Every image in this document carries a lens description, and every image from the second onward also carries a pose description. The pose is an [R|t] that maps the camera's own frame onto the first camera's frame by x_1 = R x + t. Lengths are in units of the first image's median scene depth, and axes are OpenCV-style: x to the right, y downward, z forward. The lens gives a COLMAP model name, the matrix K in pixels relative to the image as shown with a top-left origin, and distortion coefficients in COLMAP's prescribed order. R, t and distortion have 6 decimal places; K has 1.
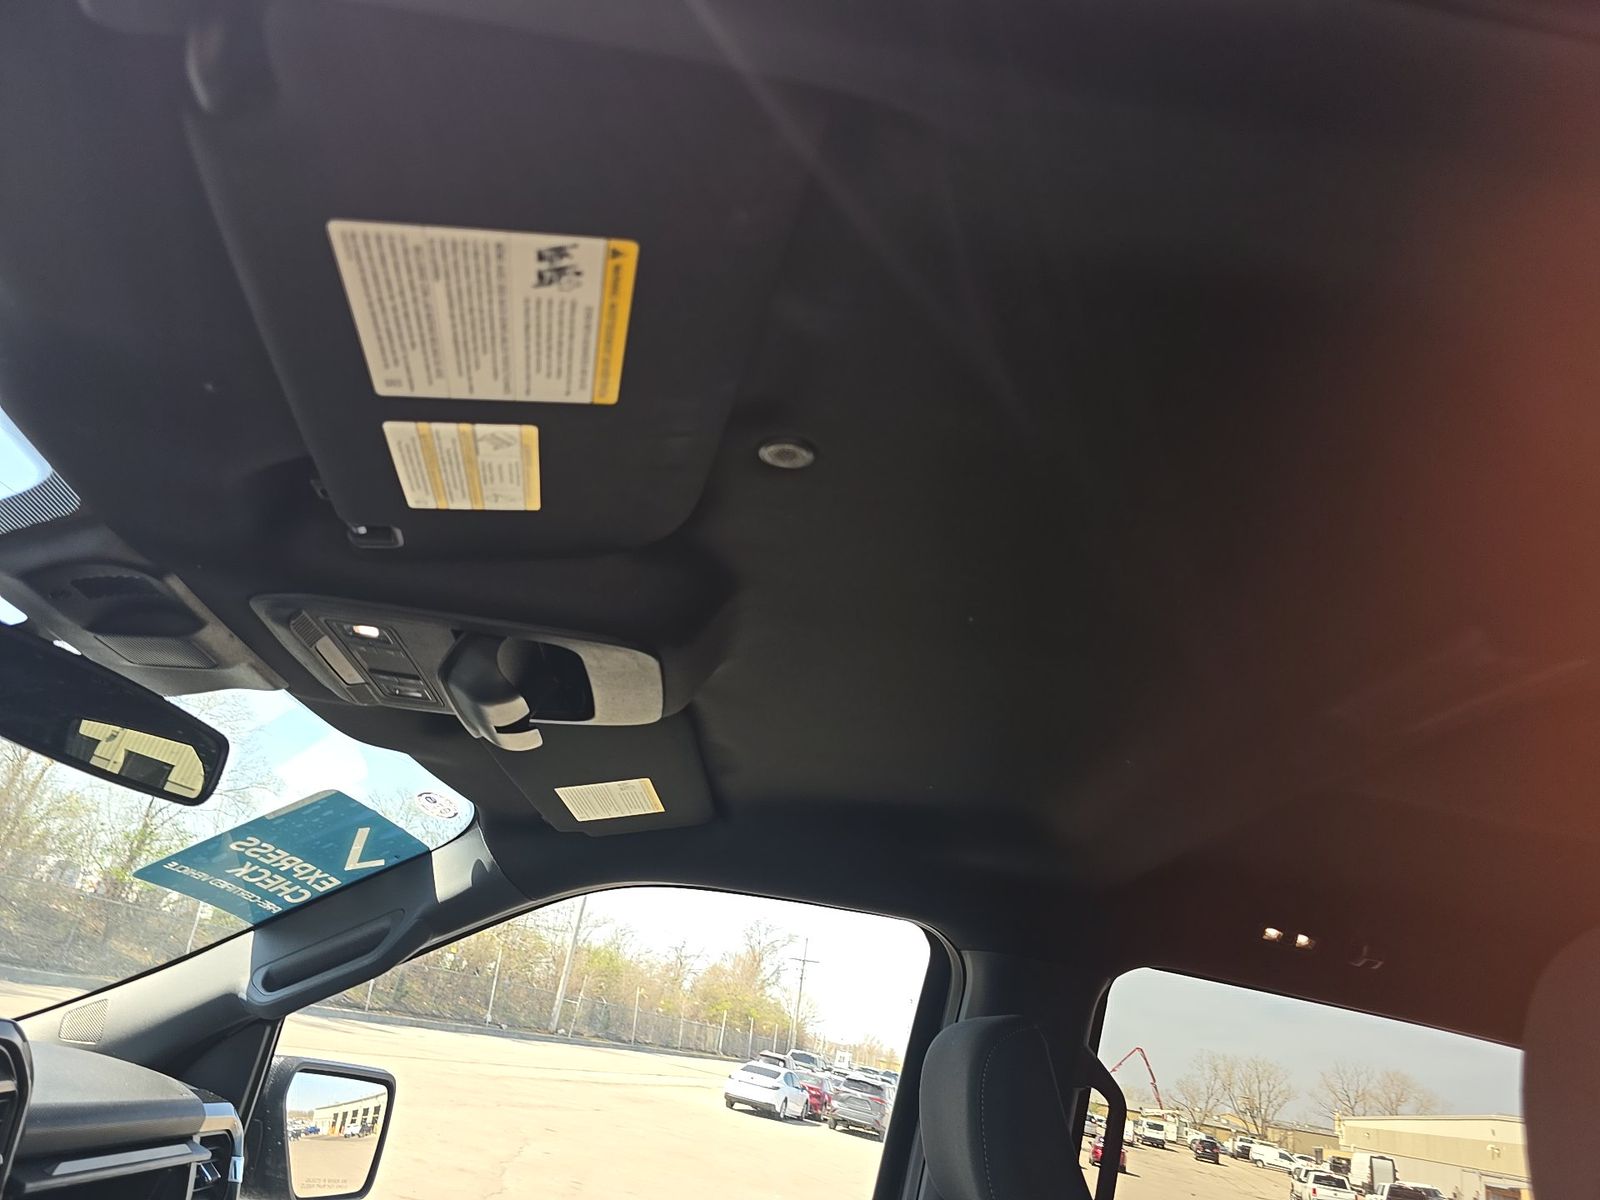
lens RADIAL K [[1089.4, 0, 802.4], [0, 1089.4, 610.6], [0, 0, 1]] dist [0.050113, -0.046861]
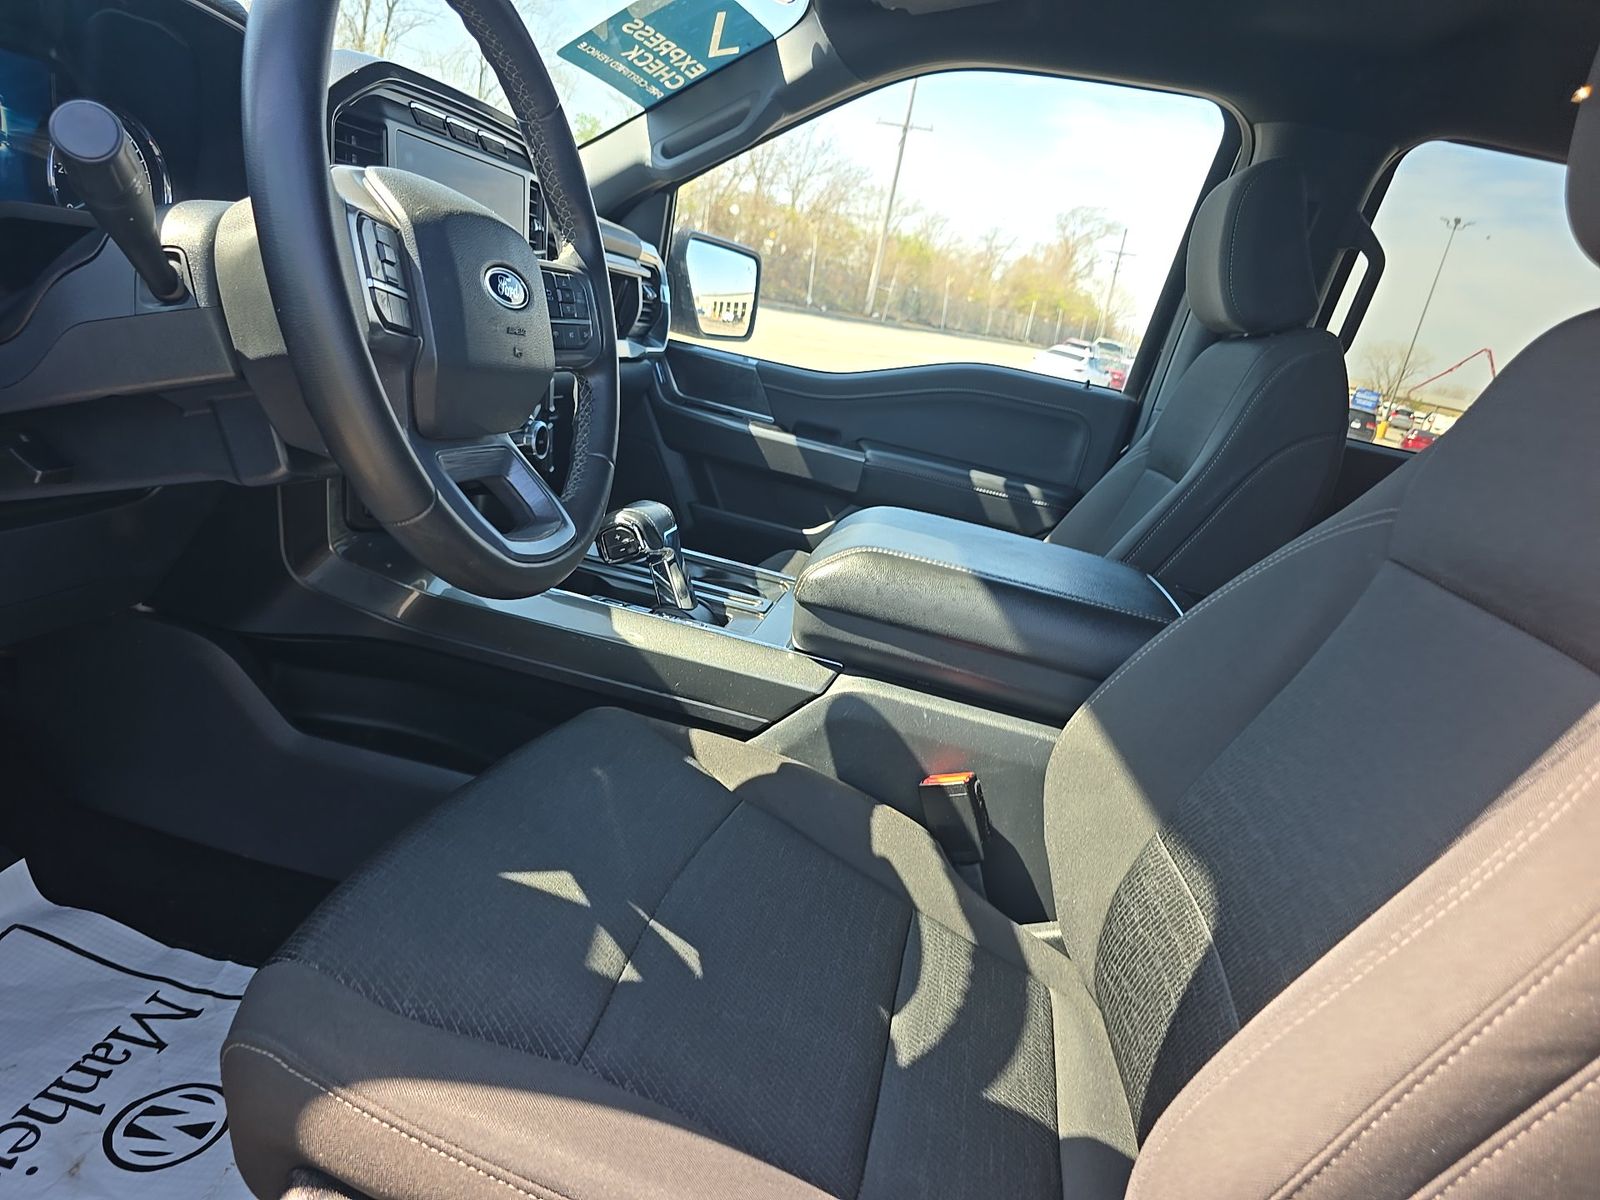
lens RADIAL K [[1089.4, 0, 802.4], [0, 1089.4, 610.6], [0, 0, 1]] dist [0.050113, -0.046861]
pose [[0.964348, 0.092988, -0.247763, 0.030548], [0.069646, 0.814051, 0.576603, 0.044589], [0.255309, -0.573302, 0.778552, -0.238307]]
